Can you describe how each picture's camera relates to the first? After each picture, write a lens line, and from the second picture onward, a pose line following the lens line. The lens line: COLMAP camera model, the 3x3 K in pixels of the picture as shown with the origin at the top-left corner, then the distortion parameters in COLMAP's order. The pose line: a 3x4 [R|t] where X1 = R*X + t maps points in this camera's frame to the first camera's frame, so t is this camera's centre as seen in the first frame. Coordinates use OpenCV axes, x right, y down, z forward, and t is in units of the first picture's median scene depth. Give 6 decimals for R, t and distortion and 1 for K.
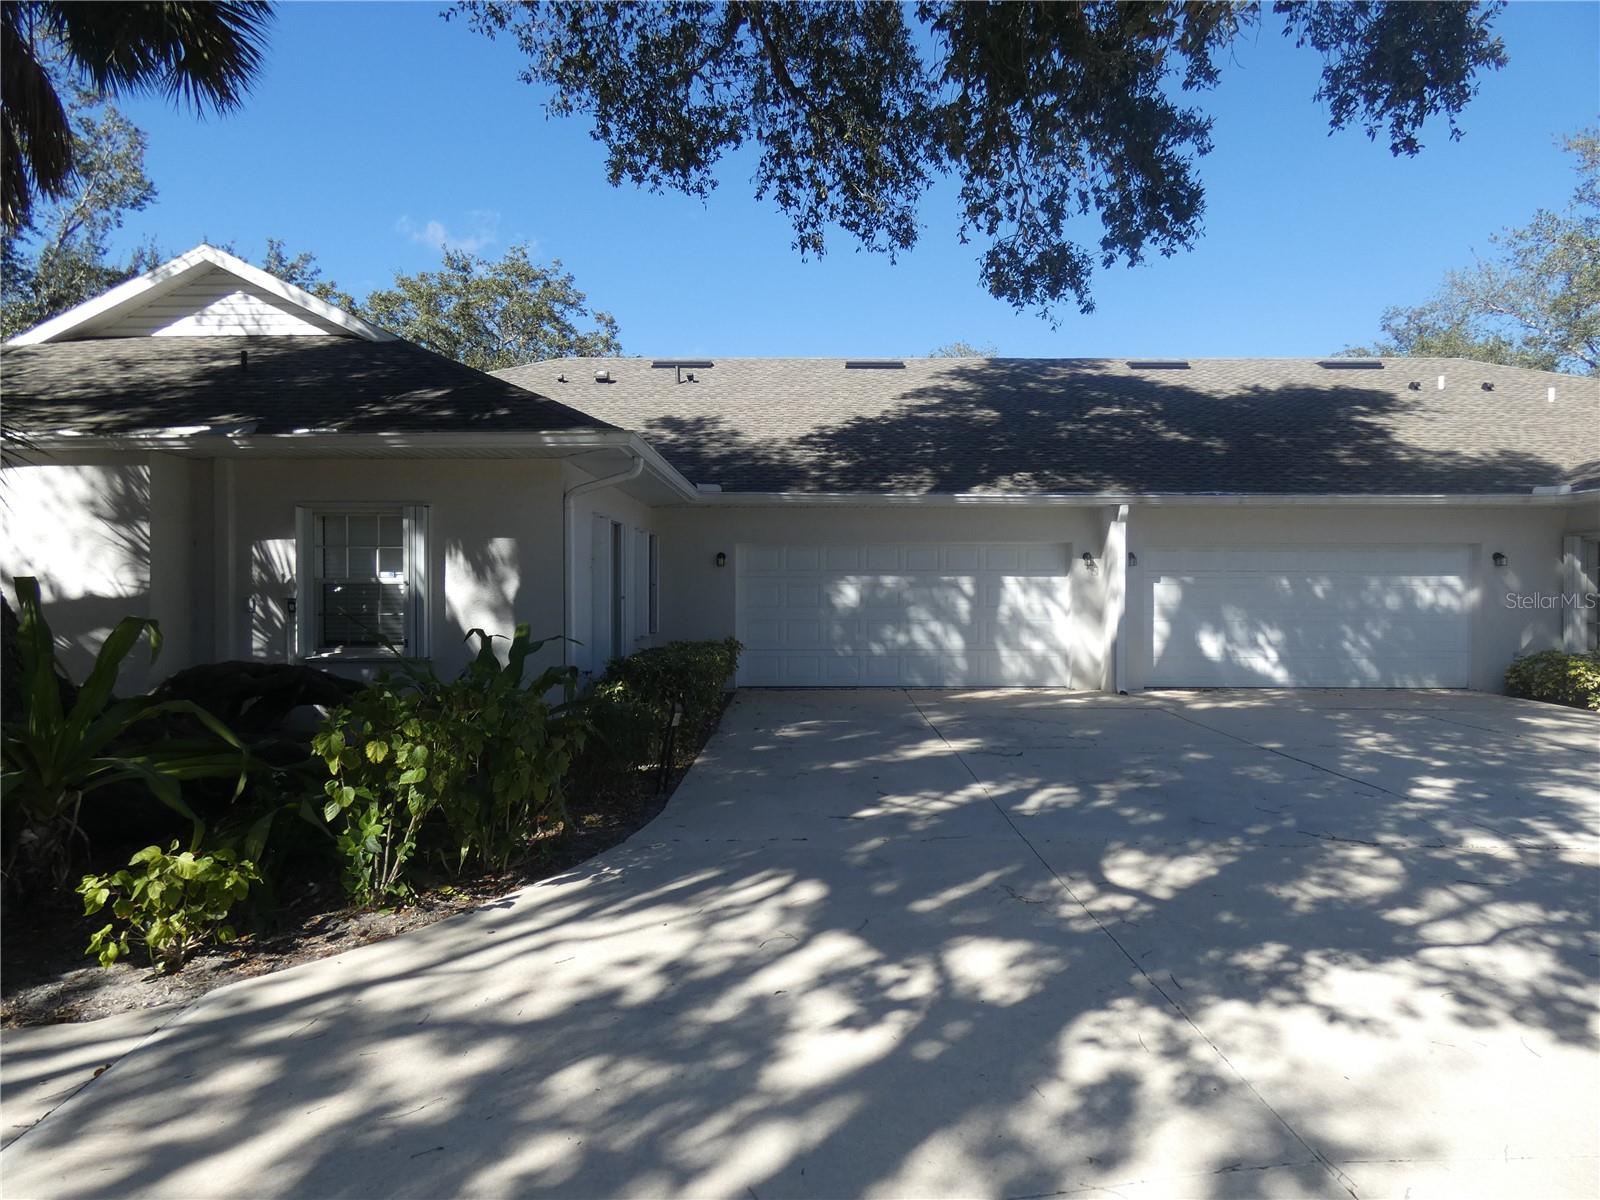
lens RADIAL K [[959.9, 0, 794.6], [0, 959.9, 602.1], [0, 0, 1]] dist [-0.002507, 0.001466]
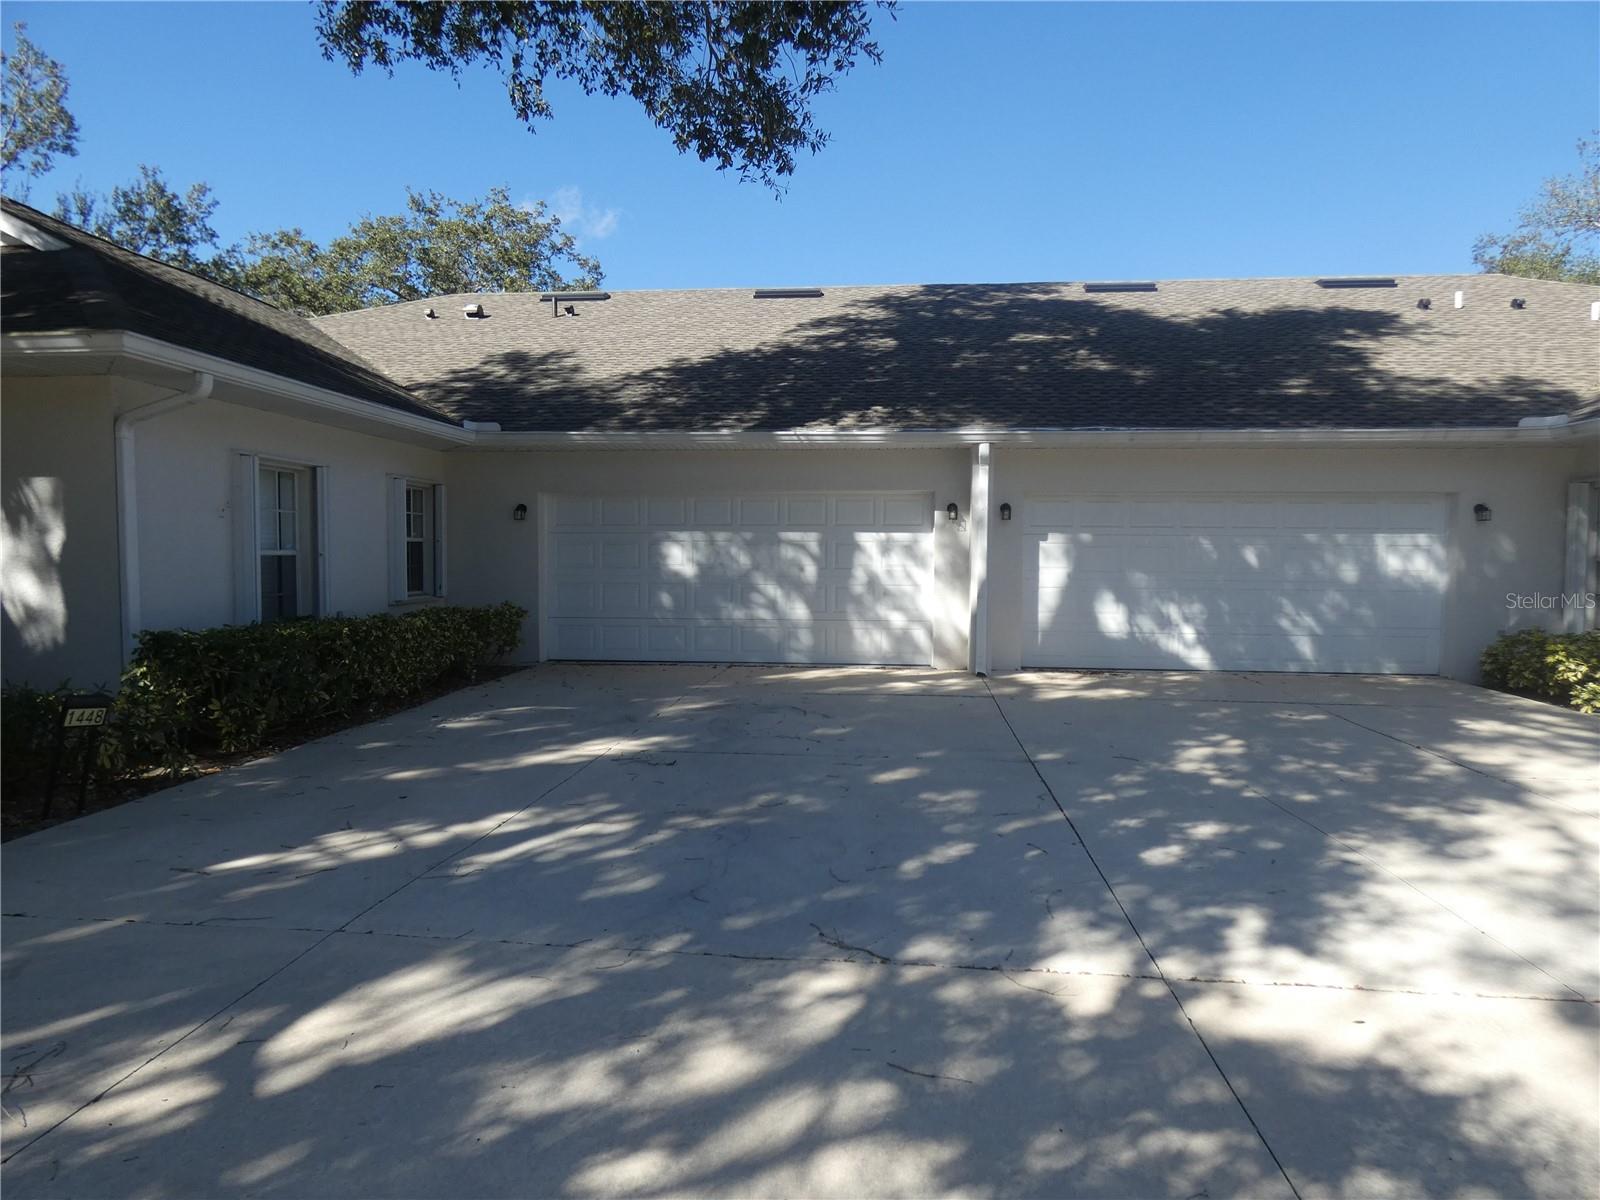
lens RADIAL K [[959.9, 0, 803.8], [0, 959.9, 602.7], [0, 0, 1]] dist [-0.002507, 0.001466]
pose [[0.996268, 0.008406, -0.085909, 0.242475], [-0.005101, 0.999241, 0.038618, 0.001621], [0.086169, -0.038036, 0.995554, 0.161127]]
